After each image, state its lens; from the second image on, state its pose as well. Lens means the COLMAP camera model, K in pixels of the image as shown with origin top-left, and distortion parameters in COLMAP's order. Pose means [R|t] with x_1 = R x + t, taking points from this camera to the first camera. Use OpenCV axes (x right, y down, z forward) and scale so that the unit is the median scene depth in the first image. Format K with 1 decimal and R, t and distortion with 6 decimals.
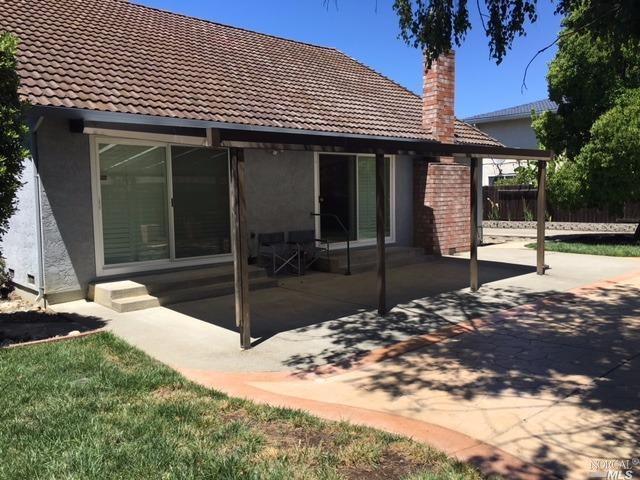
lens RADIAL K [[545.0, 0, 319.3], [0, 545.0, 243.4], [0, 0, 1]] dist [0.069378, -0.084505]
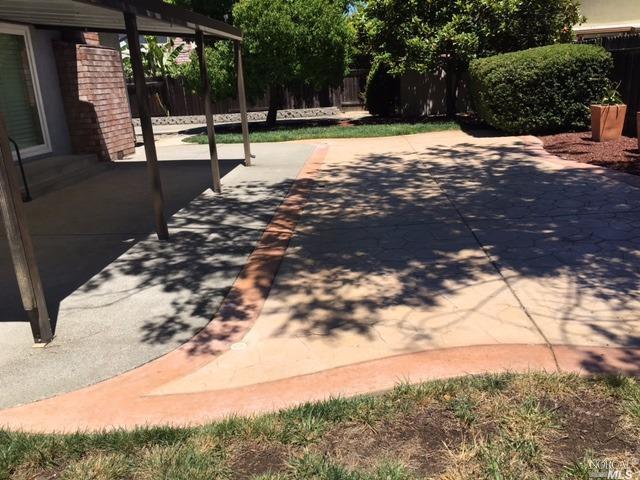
lens RADIAL K [[545.0, 0, 321.5], [0, 545.0, 237.4], [0, 0, 1]] dist [0.069378, -0.084505]
pose [[0.719668, -0.214866, 0.660236, -0.312344], [0.103180, 0.973449, 0.204330, -0.008332], [-0.686609, -0.078927, 0.722730, 0.409025]]
